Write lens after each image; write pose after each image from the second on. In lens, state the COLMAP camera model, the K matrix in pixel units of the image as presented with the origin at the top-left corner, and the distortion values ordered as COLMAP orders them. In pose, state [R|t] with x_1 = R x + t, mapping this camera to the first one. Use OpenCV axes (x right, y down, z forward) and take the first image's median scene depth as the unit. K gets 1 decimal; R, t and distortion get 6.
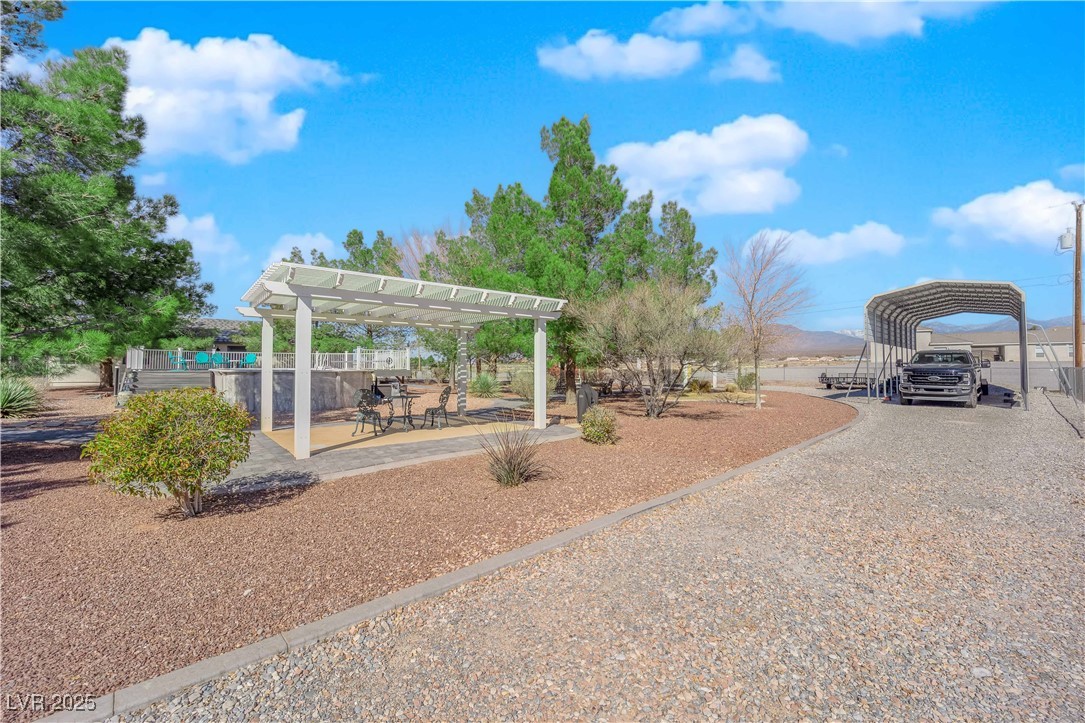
lens RADIAL K [[438.2, 0, 537.4], [0, 438.2, 365.6], [0, 0, 1]] dist [-0.016116, 0.000363]
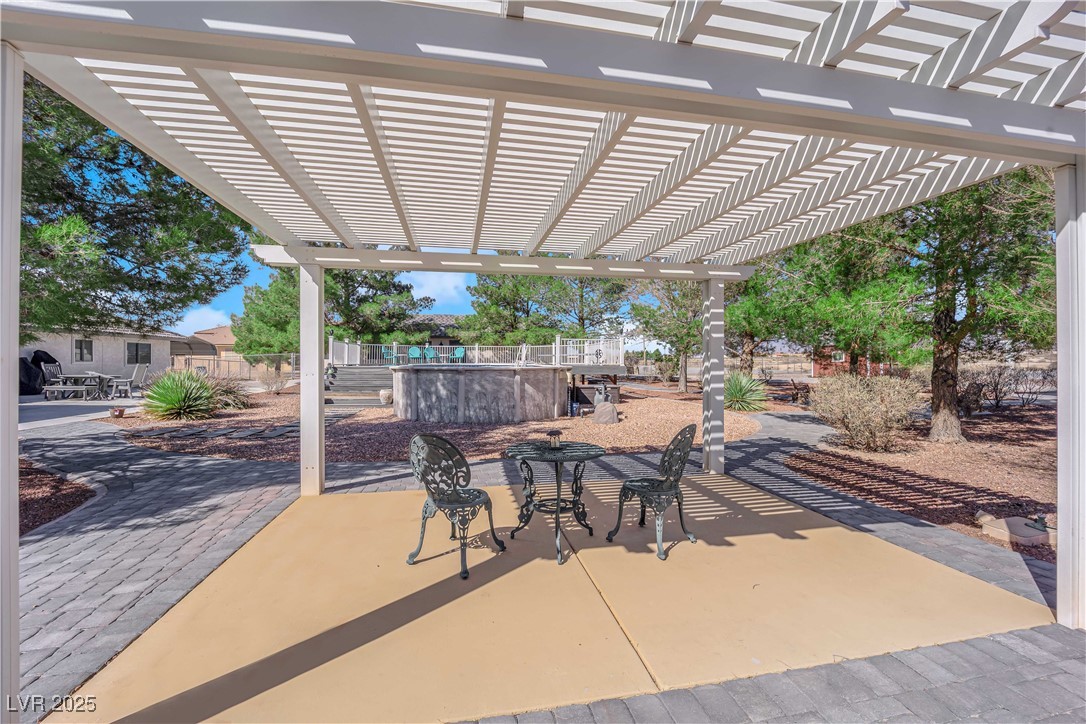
lens RADIAL K [[438.6, 0, 539.1], [0, 438.6, 361.5], [0, 0, 1]] dist [-0.016116, 0.000363]
pose [[0.876041, -0.000541, -0.482236, -0.060815], [0.003245, 0.999983, 0.004773, -0.000986], [0.482226, -0.005746, 0.876028, 0.280616]]
